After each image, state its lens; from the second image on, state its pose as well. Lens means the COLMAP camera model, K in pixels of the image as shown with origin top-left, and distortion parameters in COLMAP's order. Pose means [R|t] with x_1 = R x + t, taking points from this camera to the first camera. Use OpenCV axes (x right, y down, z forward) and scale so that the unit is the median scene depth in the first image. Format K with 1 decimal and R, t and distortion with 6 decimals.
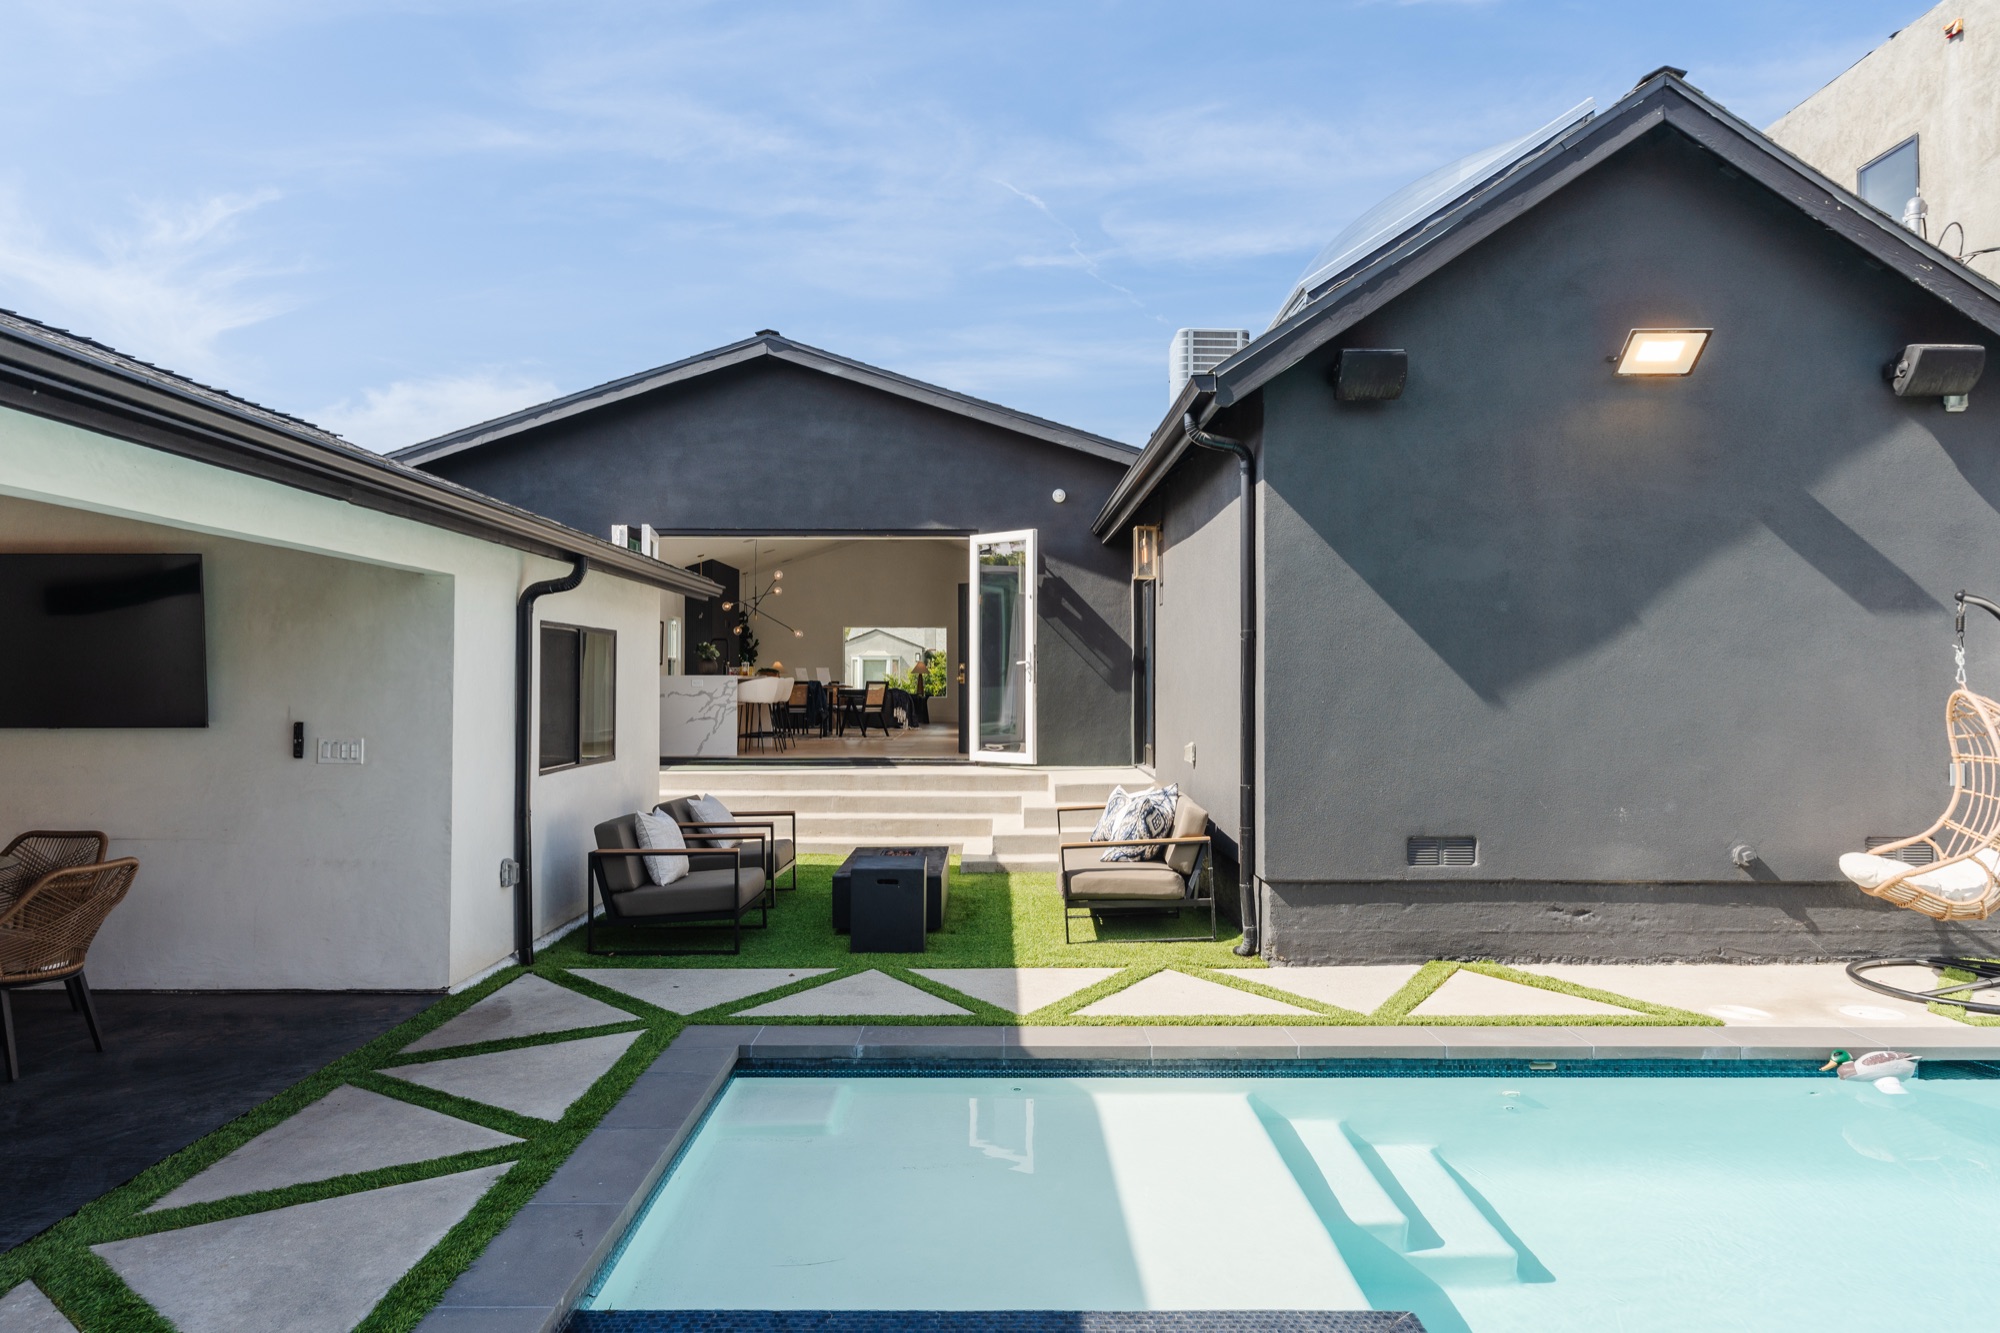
lens RADIAL K [[1309.5, 0, 995.0], [0, 1309.5, 682.2], [0, 0, 1]] dist [0.010884, 0.002575]
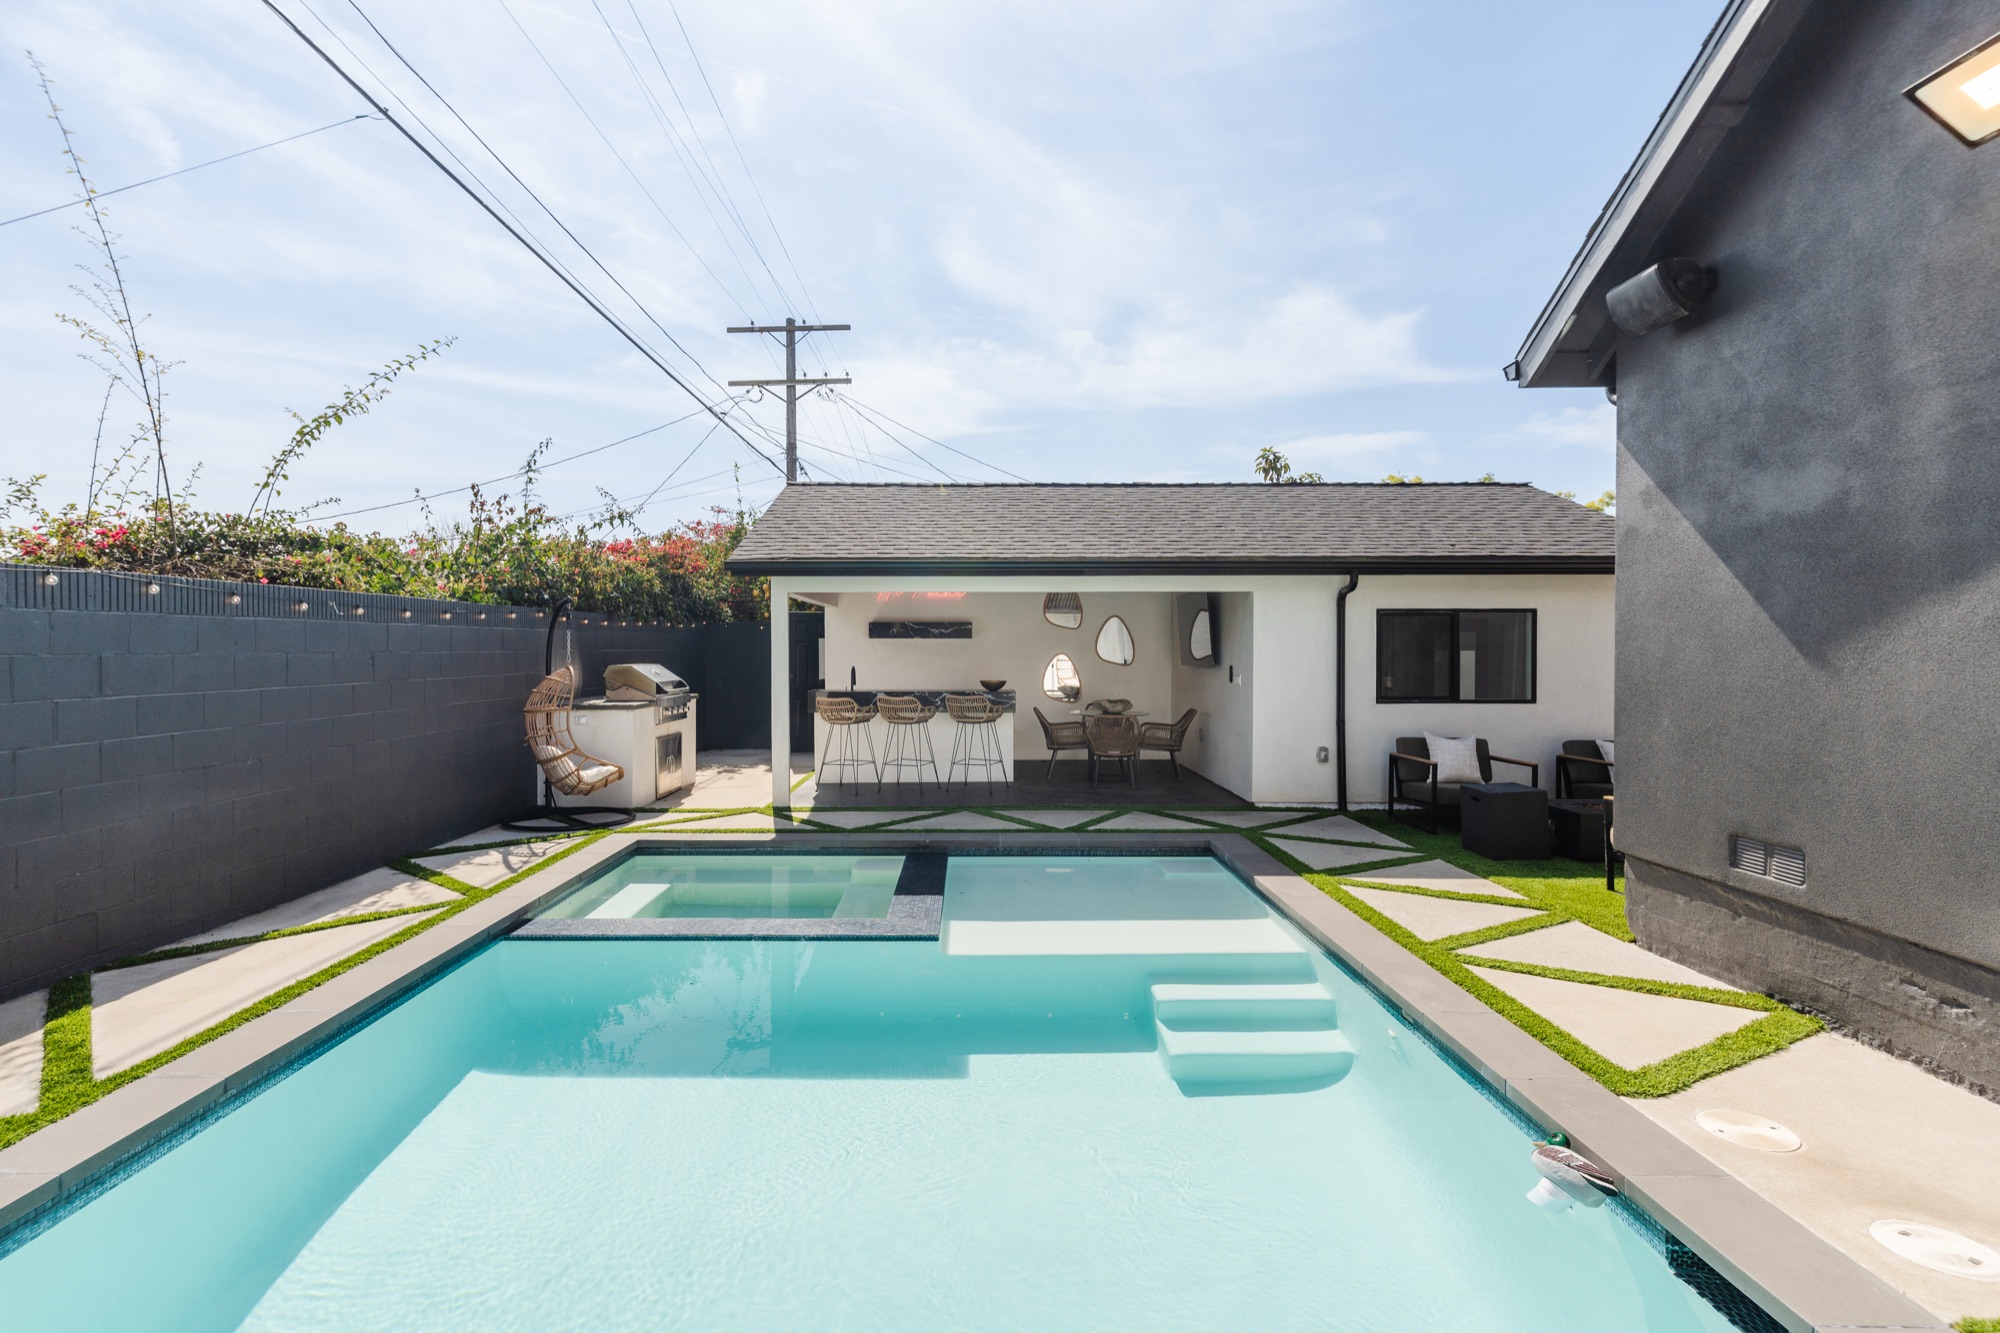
lens RADIAL K [[958.1, 0, 991.3], [0, 958.1, 651.9], [0, 0, 1]] dist [0.005562, 0.000920]
pose [[0.033018, 0.005656, -0.999439, 0.902088], [-0.002970, 0.999980, 0.005561, 0.002957], [0.999450, 0.002785, 0.033034, 0.515015]]
